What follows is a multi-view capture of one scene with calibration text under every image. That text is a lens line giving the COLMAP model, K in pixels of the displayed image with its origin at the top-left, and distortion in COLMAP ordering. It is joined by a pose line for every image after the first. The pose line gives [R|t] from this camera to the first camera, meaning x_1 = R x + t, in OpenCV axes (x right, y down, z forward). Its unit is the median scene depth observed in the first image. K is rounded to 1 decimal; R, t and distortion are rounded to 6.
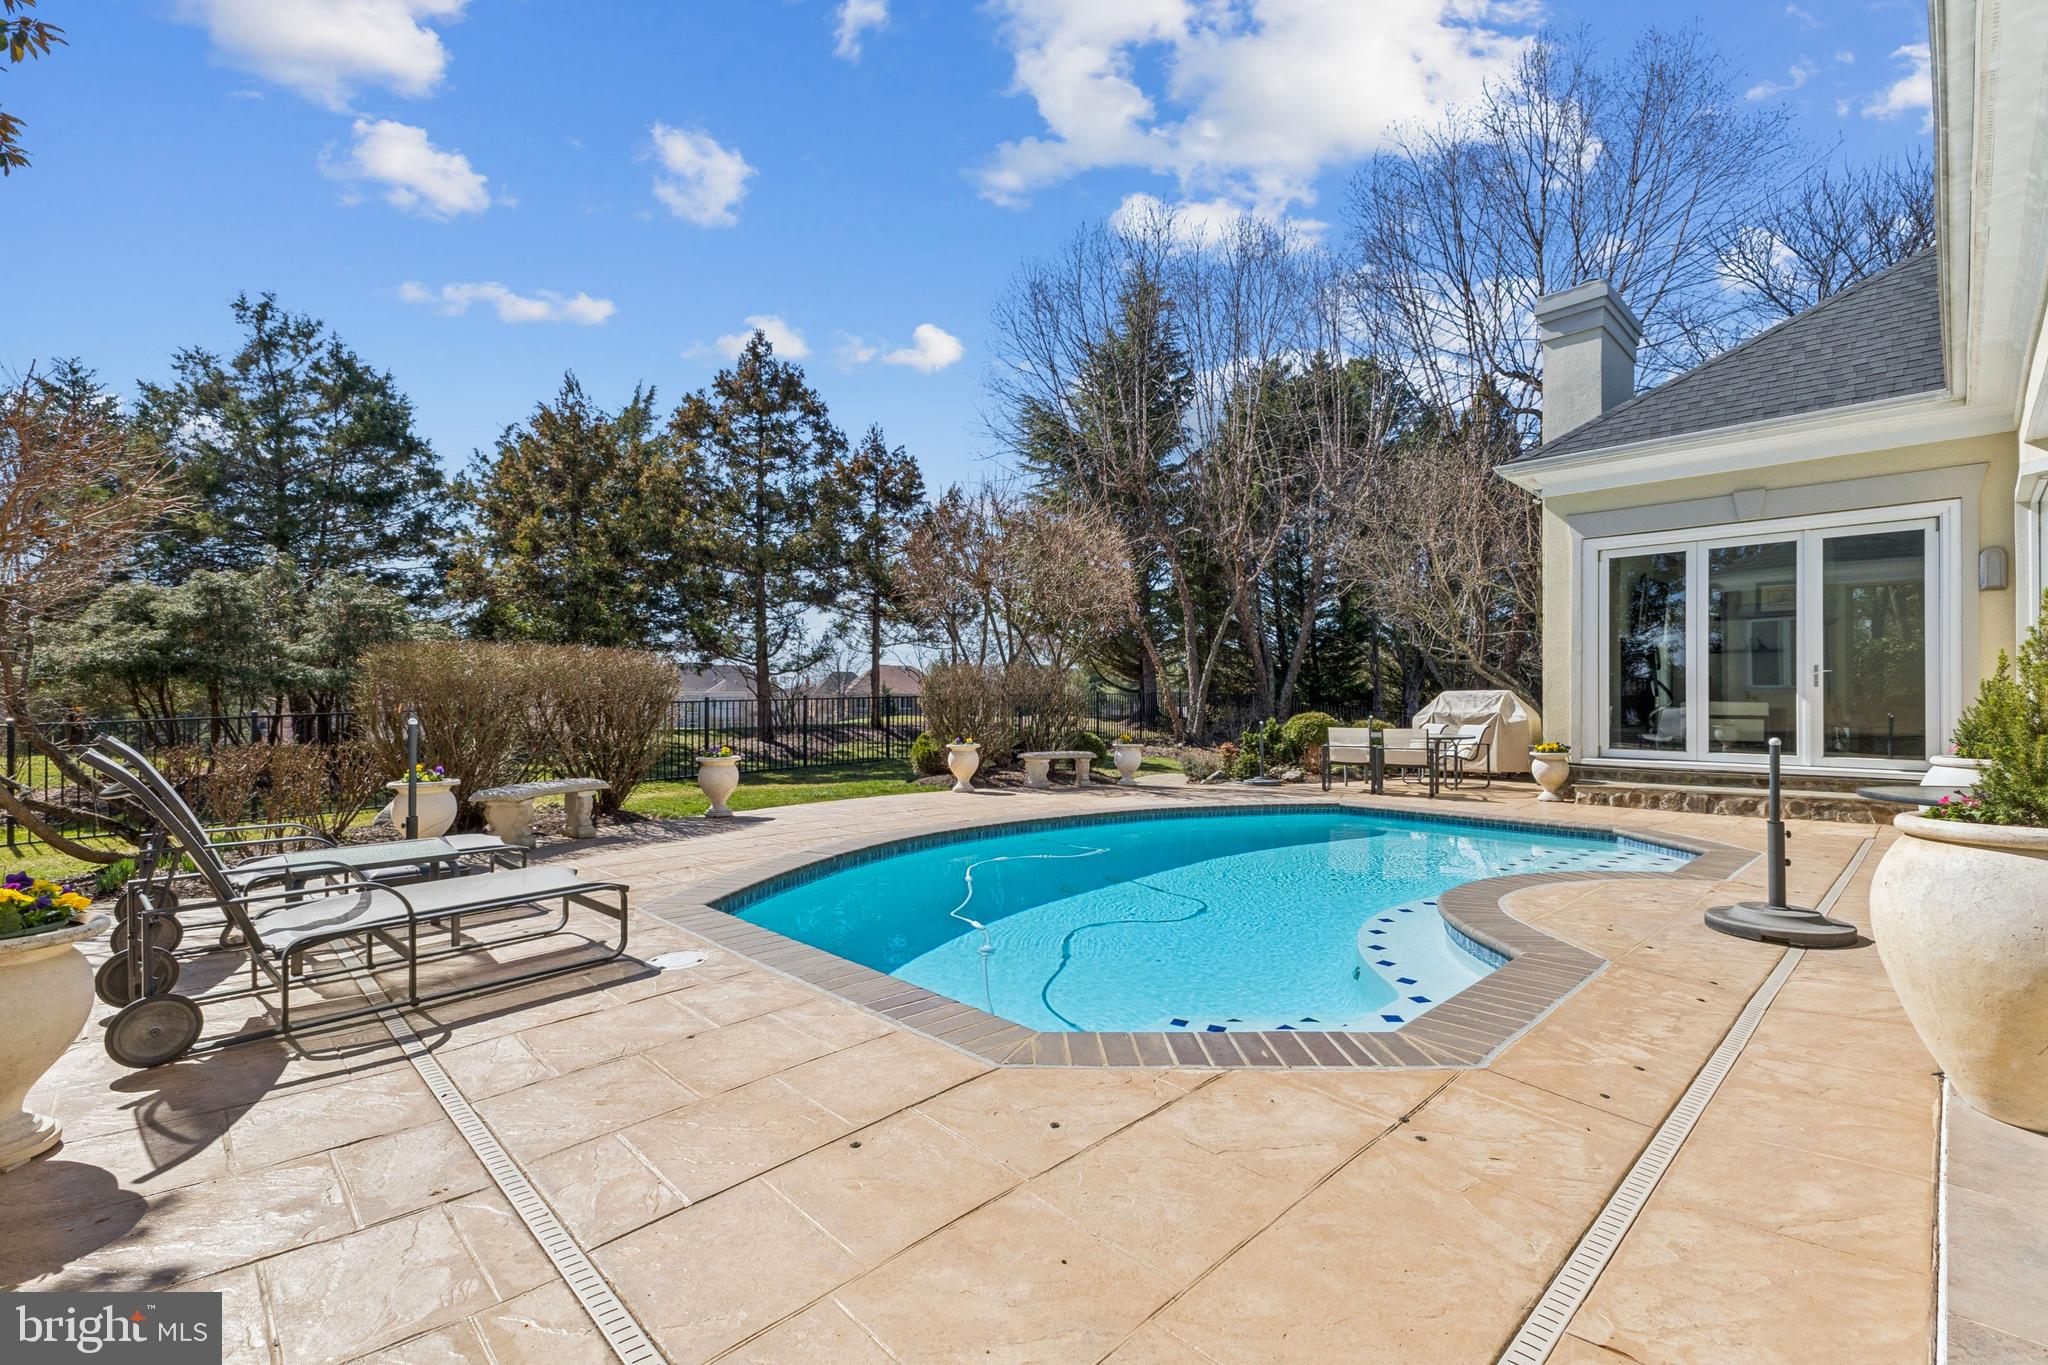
lens RADIAL K [[891.8, 0, 1027.1], [0, 891.8, 691.3], [0, 0, 1]] dist [0.012486, -0.003028]
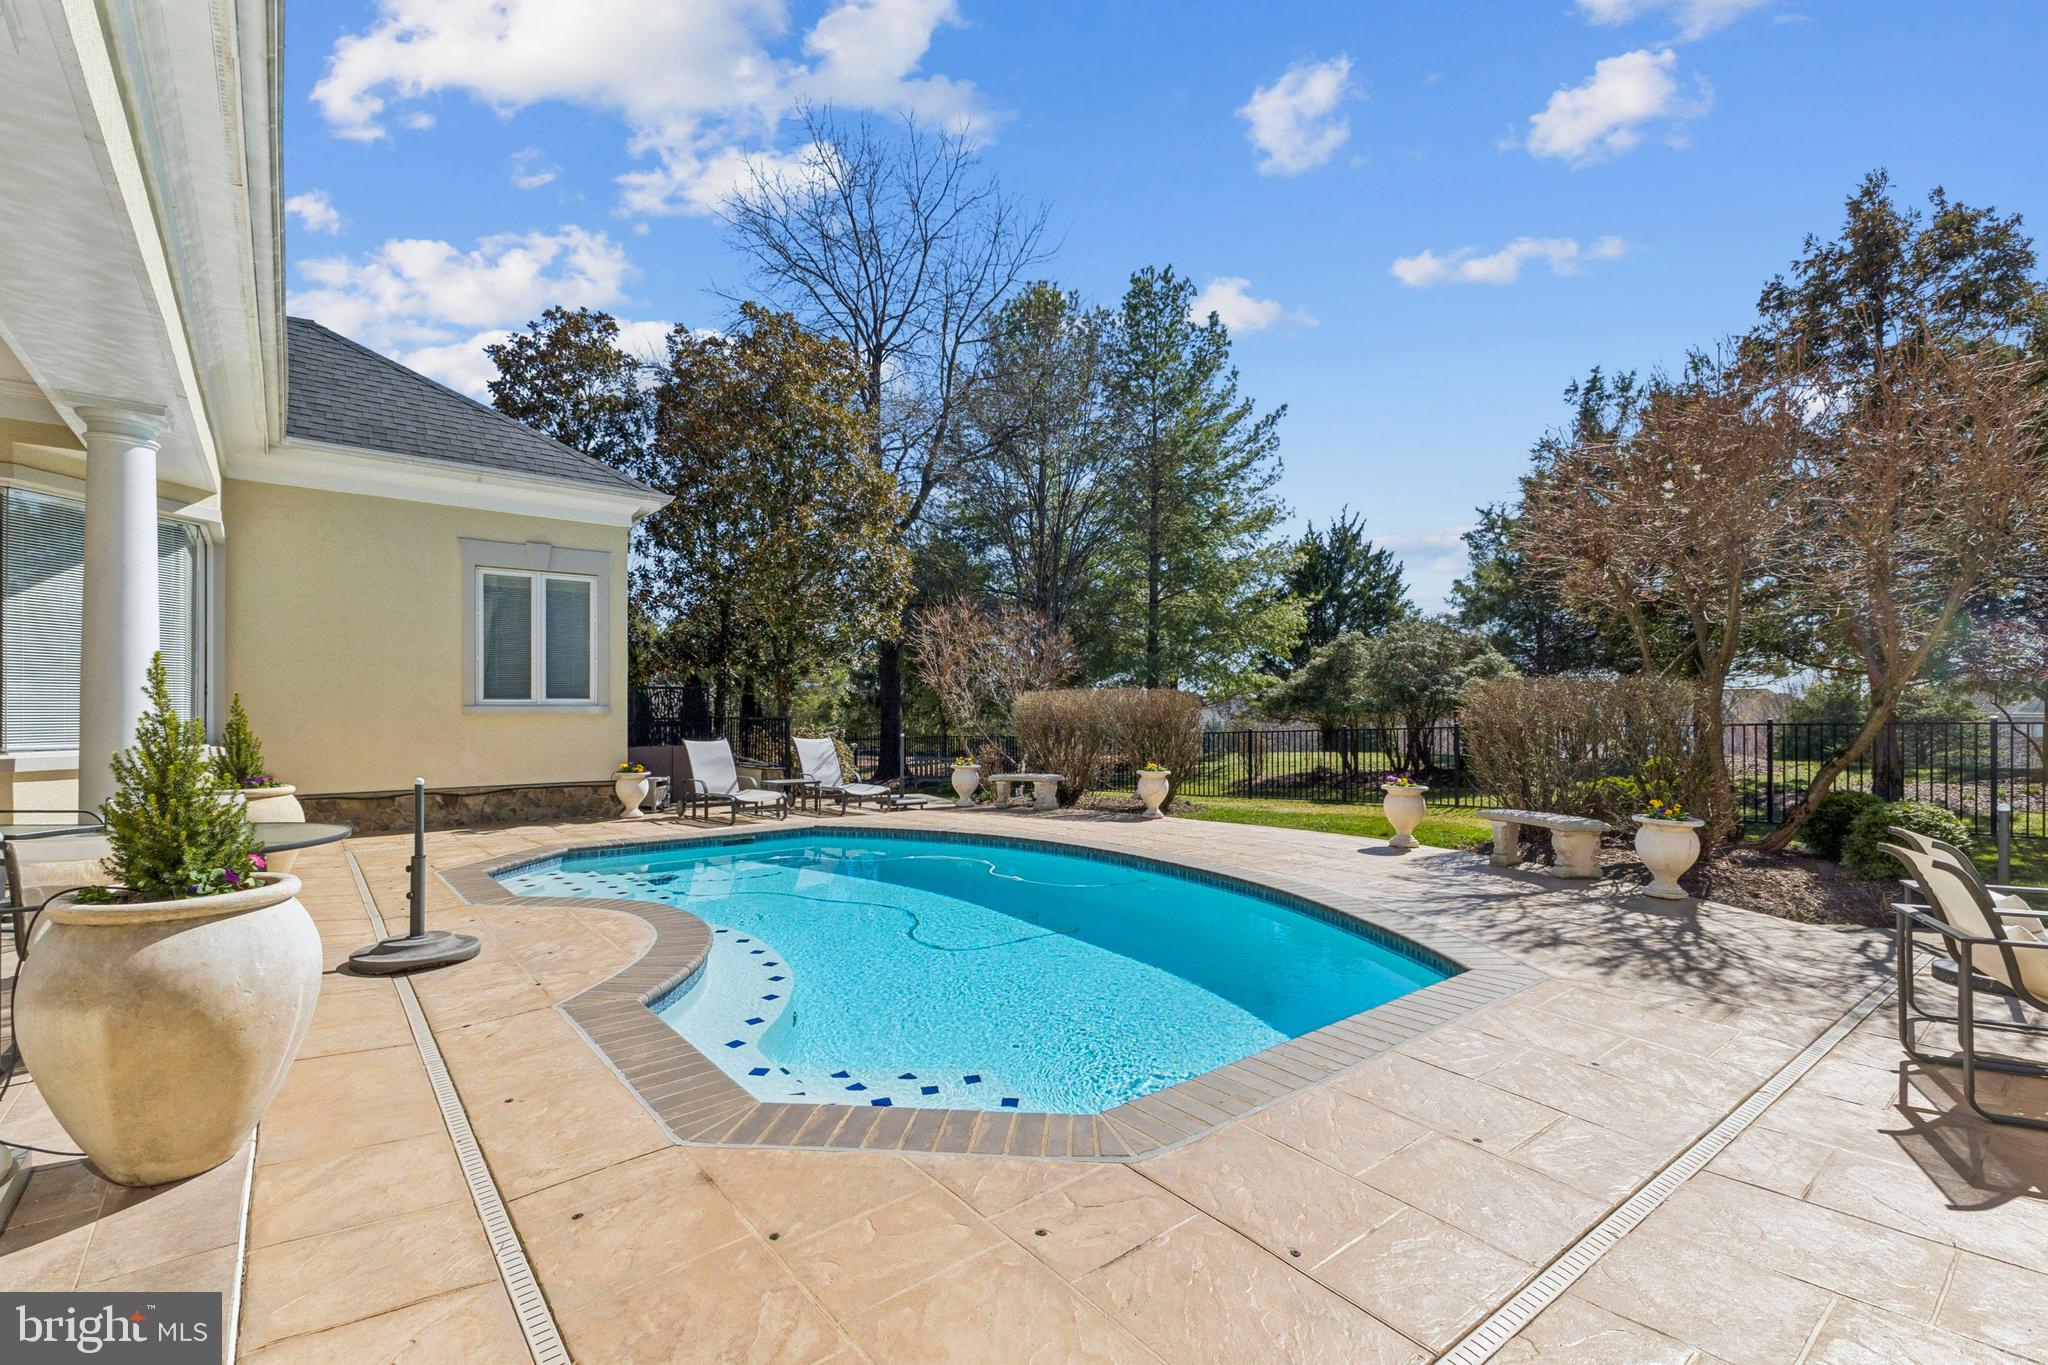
lens RADIAL K [[905.0, 0, 1027.8], [0, 905.0, 713.2], [0, 0, 1]] dist [0.015565, -0.002668]
pose [[-0.083436, 0.001331, -0.996512, 0.670026], [0.005518, 0.999984, 0.000874, -0.006625], [0.996498, -0.005426, -0.083442, 0.651072]]
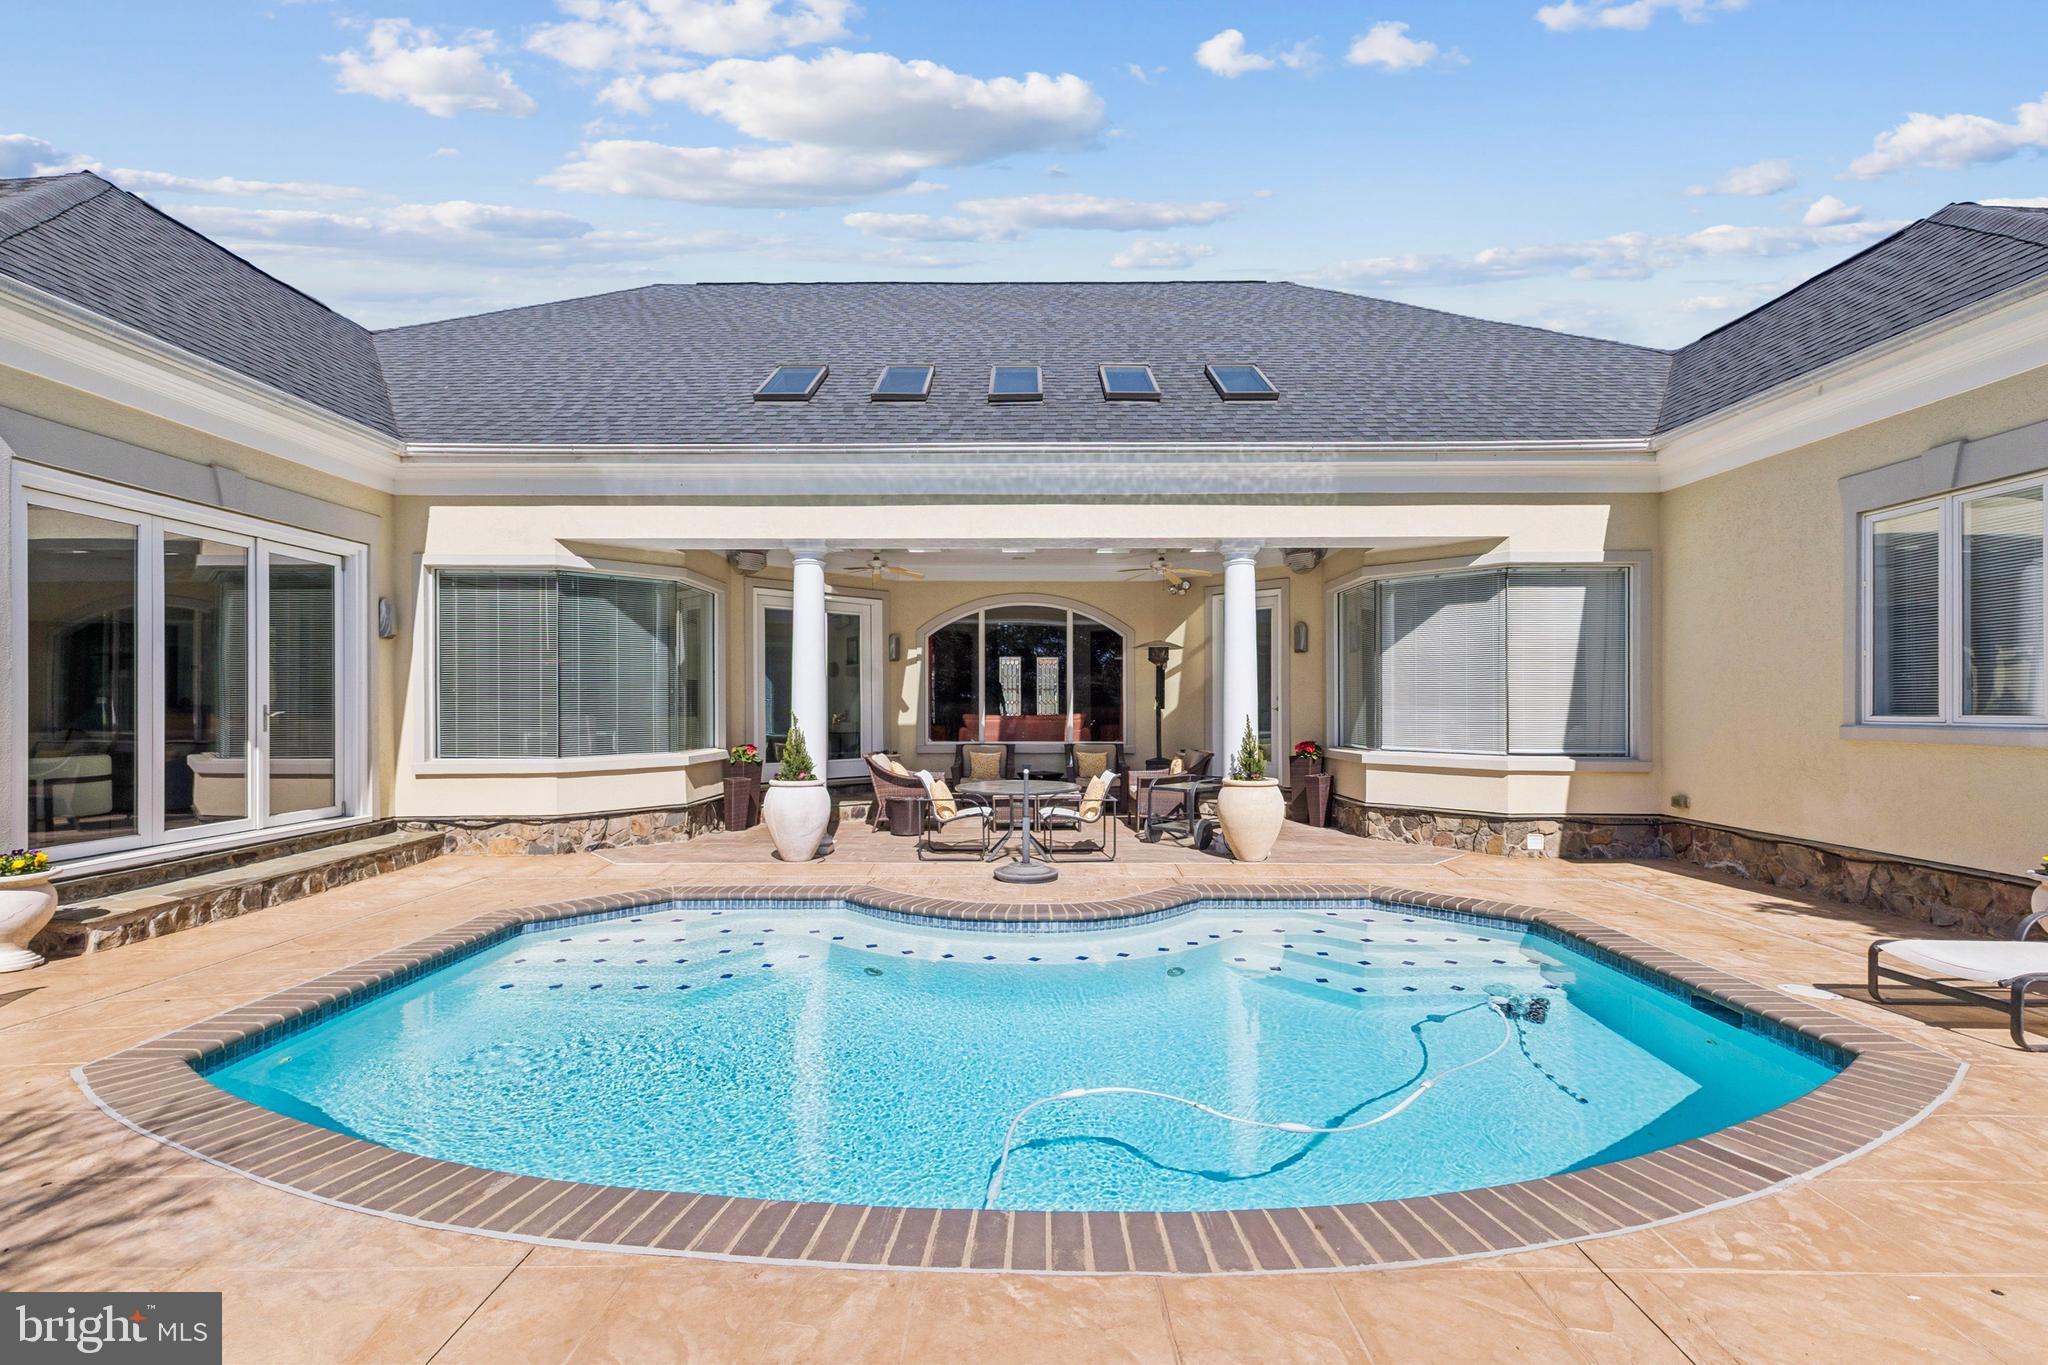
lens RADIAL K [[905.0, 0, 1023.5], [0, 905.0, 697.9], [0, 0, 1]] dist [0.015565, -0.002668]
pose [[-0.716973, 0.003686, 0.697091, -0.152182], [-0.006432, 0.999908, -0.011903, -0.022542], [-0.697071, -0.013018, -0.716884, 0.825064]]
